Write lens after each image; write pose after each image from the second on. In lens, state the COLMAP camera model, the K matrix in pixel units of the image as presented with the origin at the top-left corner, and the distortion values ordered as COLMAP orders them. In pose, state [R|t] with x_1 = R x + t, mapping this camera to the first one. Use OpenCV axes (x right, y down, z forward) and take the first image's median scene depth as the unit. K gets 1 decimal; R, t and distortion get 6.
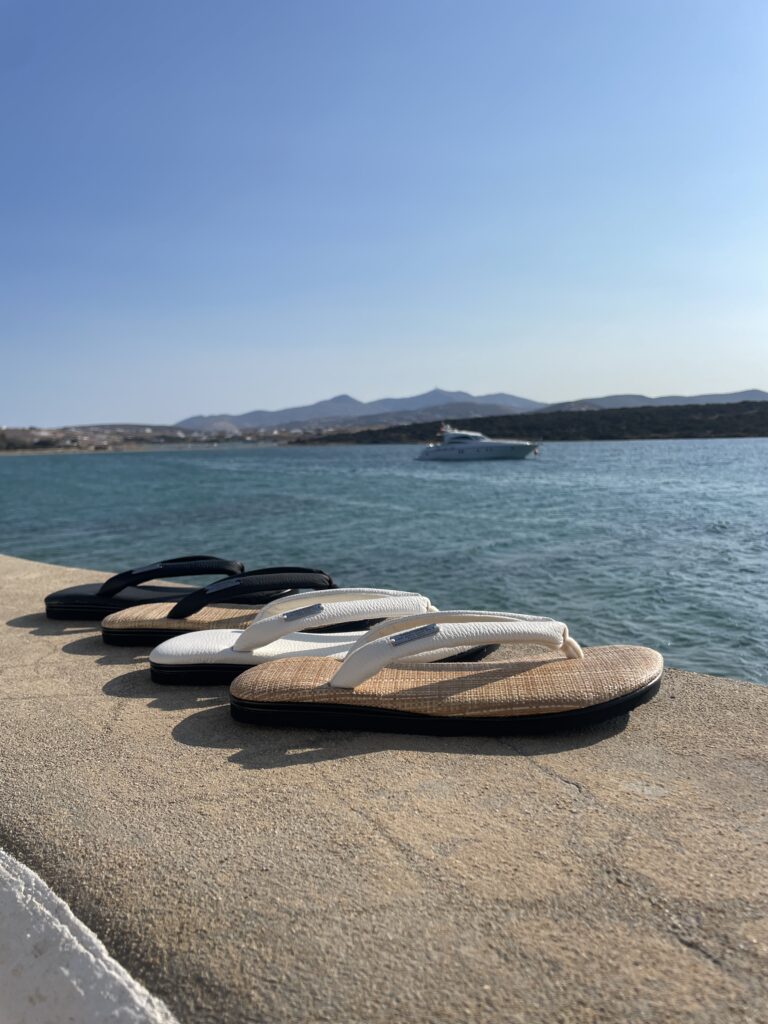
lens RADIAL K [[786.1, 0, 376.2], [0, 786.1, 518.3], [0, 0, 1]] dist [0.081837, -0.124017]
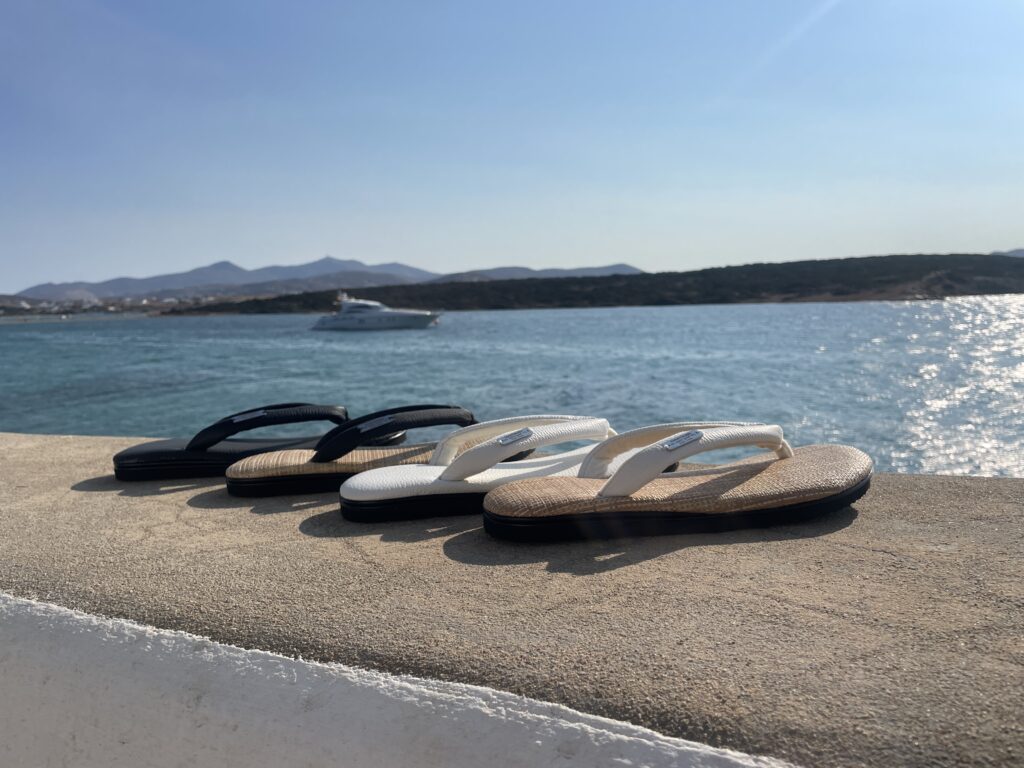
lens RADIAL K [[784.1, 0, 518.7], [0, 784.1, 383.7], [0, 0, 1]] dist [0.077979, -0.114761]
pose [[0.949899, -0.034161, 0.310686, -0.484245], [0.036081, 0.999349, -0.000436, 0.065627], [-0.310468, 0.011624, 0.950513, 0.071768]]
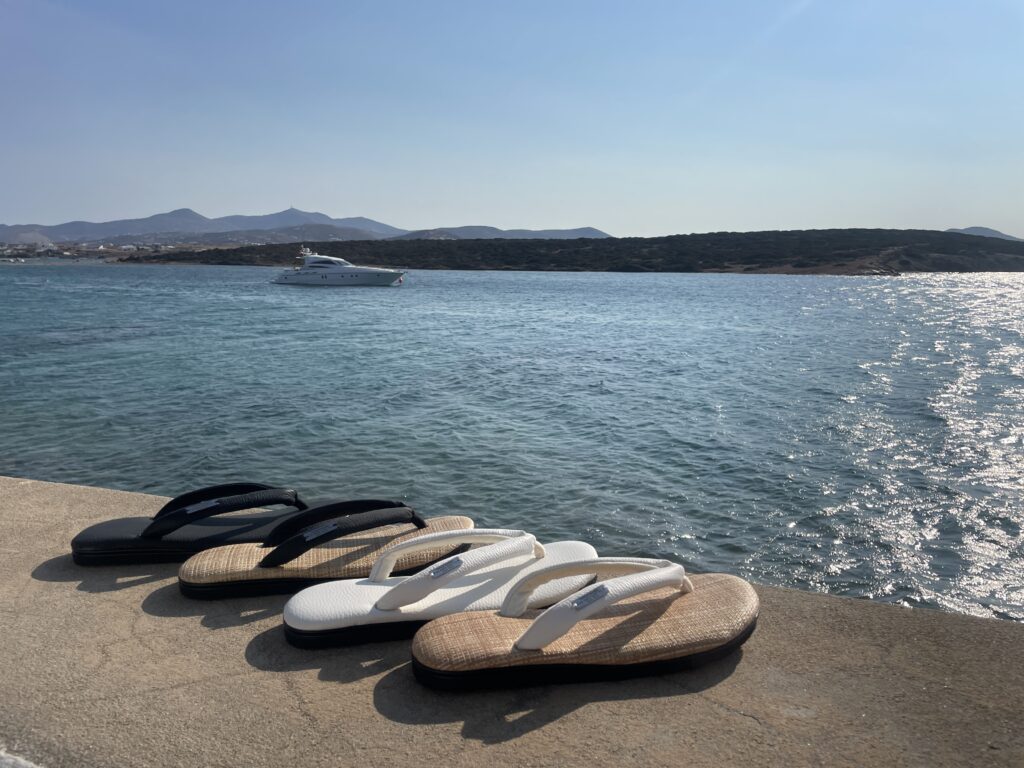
lens RADIAL K [[778.2, 0, 519.2], [0, 778.2, 386.6], [0, 0, 1]] dist [0.082958, -0.116220]
pose [[0.935517, -0.026948, 0.352253, -0.459173], [0.006388, 0.998214, 0.059400, -0.239997], [-0.353224, -0.053319, 0.934018, -0.043190]]
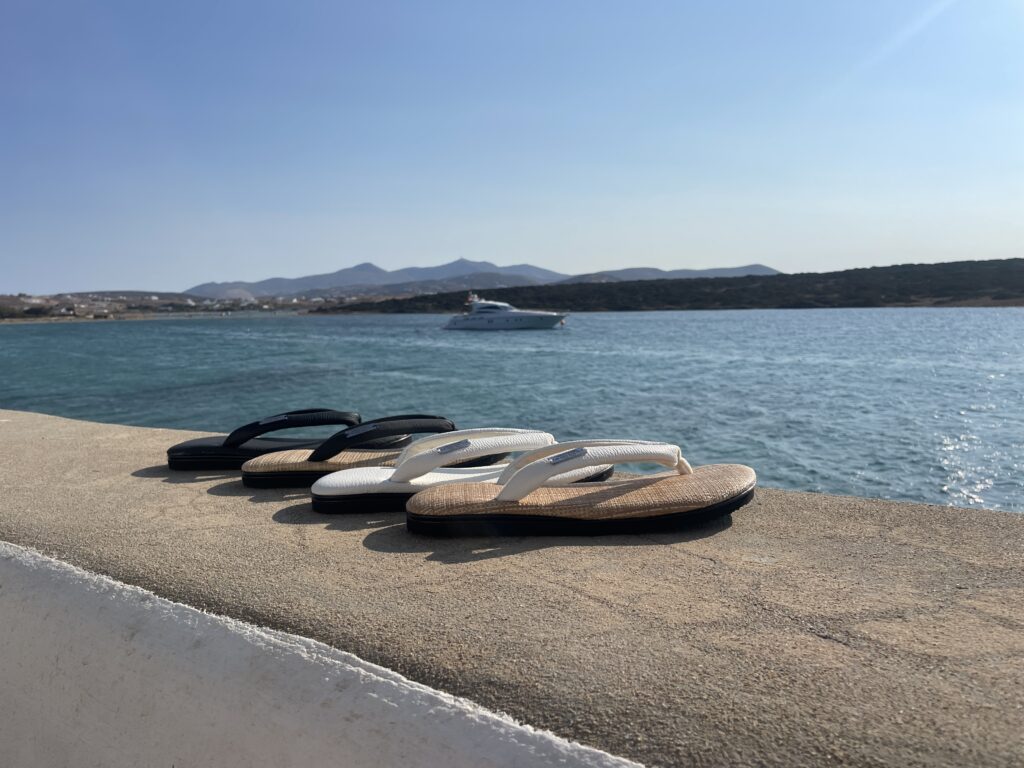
lens RADIAL K [[785.6, 0, 522.4], [0, 785.6, 382.3], [0, 0, 1]] dist [0.083826, -0.130580]
pose [[0.987969, -0.009376, 0.154370, -0.210372], [0.010526, 0.999923, -0.006637, 0.040761], [-0.154296, 0.008182, 0.987991, -0.202285]]
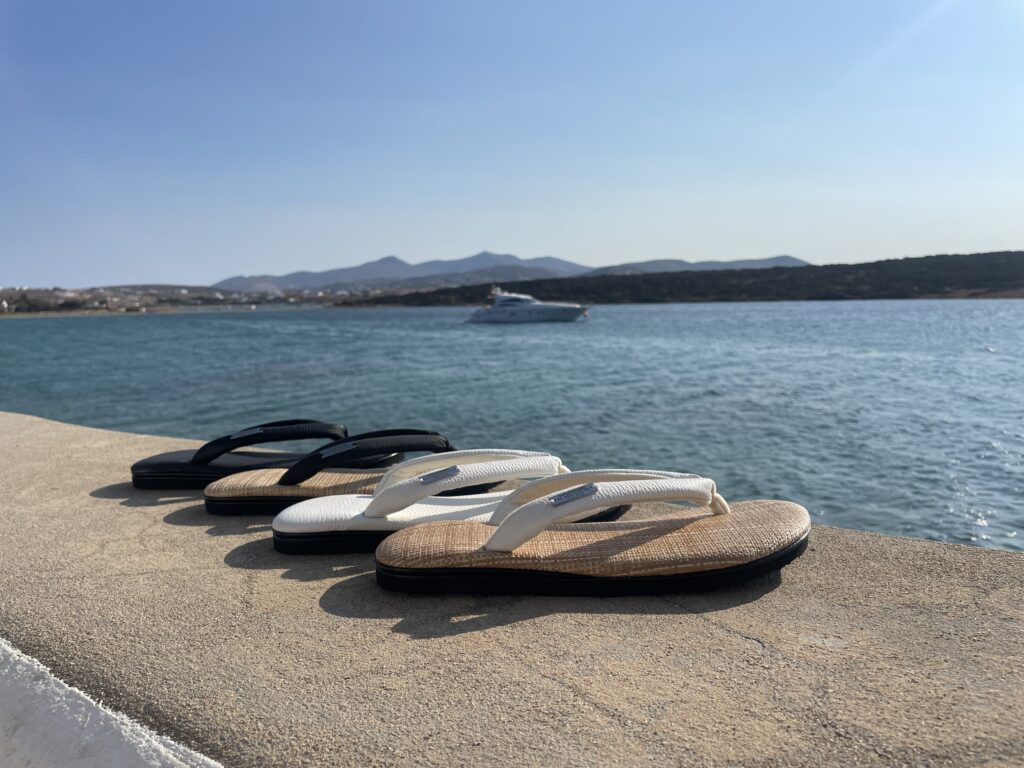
lens RADIAL K [[784.4, 0, 513.1], [0, 784.4, 379.8], [0, 0, 1]] dist [0.081796, -0.124135]
pose [[0.993543, -0.008267, 0.113156, -0.136642], [0.008399, 0.999964, -0.000690, 0.004234], [-0.113146, 0.001636, 0.993577, 0.033629]]
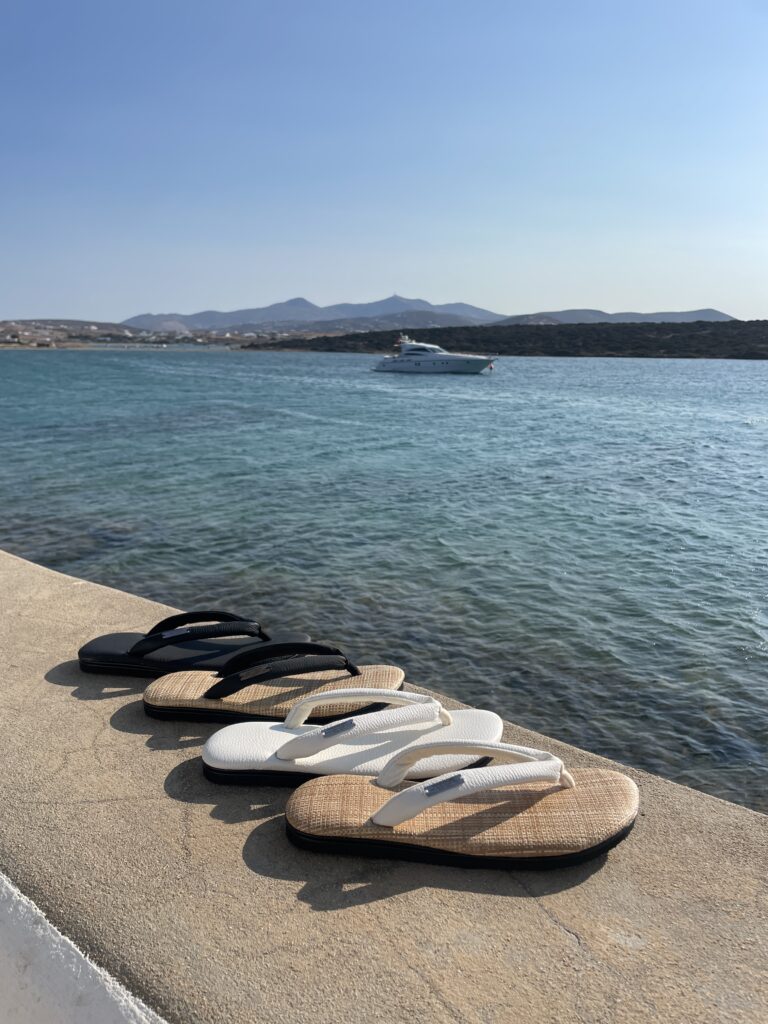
lens RADIAL K [[784.1, 0, 377.7], [0, 784.1, 522.9], [0, 0, 1]] dist [0.077979, -0.114761]
pose [[0.997841, 0.016696, 0.063524, -0.140187], [-0.024516, 0.991931, 0.124389, -0.409871], [-0.060935, -0.125678, 0.990198, -0.159370]]
